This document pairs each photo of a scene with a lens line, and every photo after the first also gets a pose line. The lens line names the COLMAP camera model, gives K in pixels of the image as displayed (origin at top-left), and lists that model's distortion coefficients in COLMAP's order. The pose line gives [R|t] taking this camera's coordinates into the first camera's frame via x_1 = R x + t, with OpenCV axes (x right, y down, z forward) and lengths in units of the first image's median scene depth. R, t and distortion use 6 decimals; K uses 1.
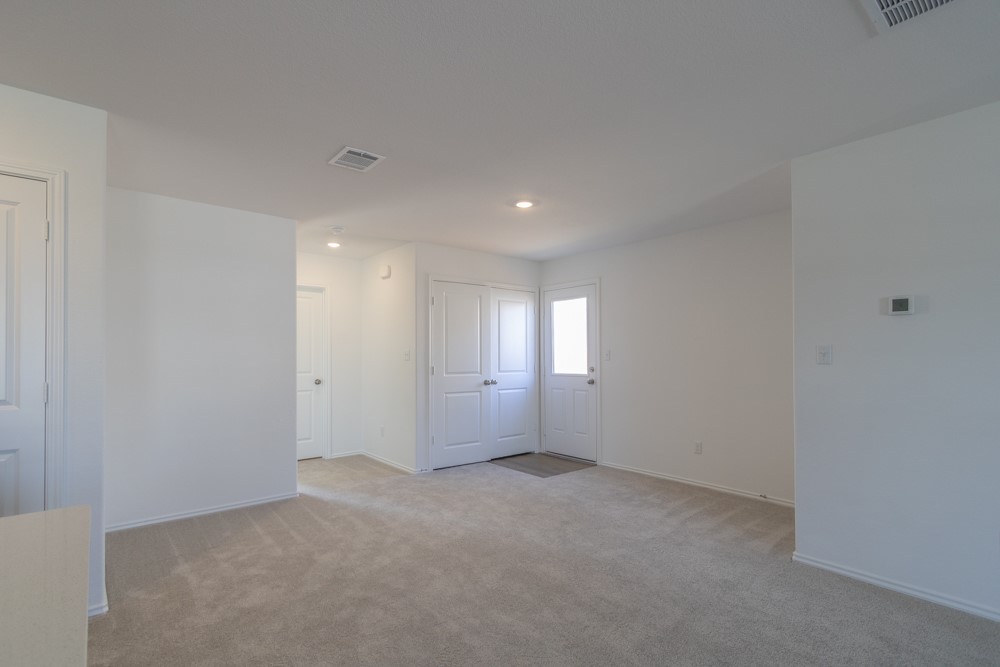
lens RADIAL K [[470.4, 0, 501.4], [0, 470.4, 346.7], [0, 0, 1]] dist [0.000594, 0.000037]
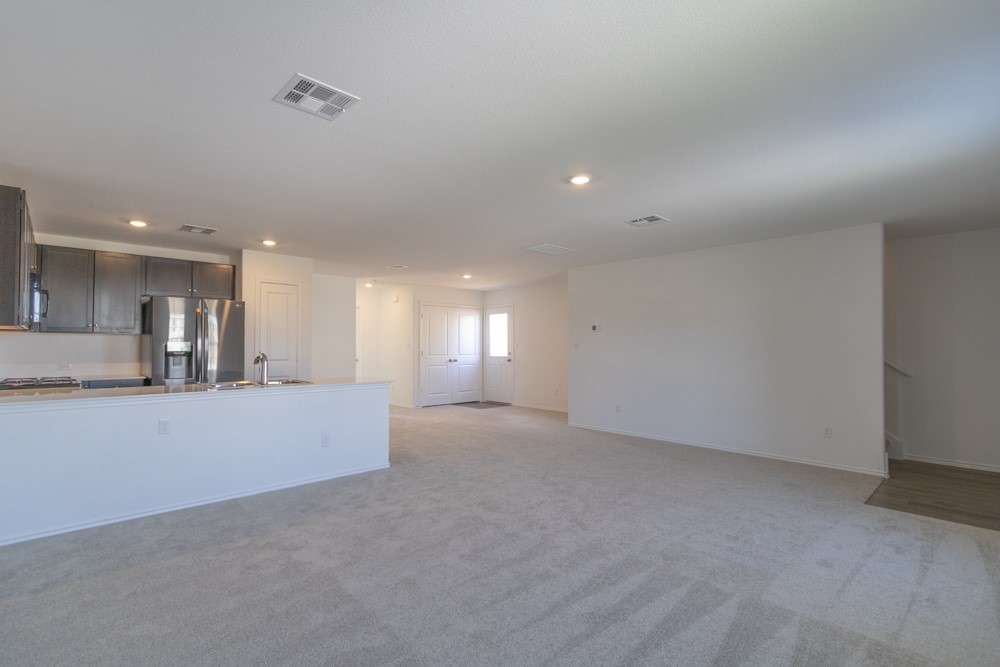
lens RADIAL K [[466.5, 0, 500.0], [0, 466.5, 333.5], [0, 0, 1]] dist [-0.000625, -0.000010]
pose [[0.998767, 0.005712, 0.049316, 0.067839], [-0.005319, 0.999953, -0.008089, -0.014103], [-0.049360, 0.007817, 0.998750, -0.827644]]
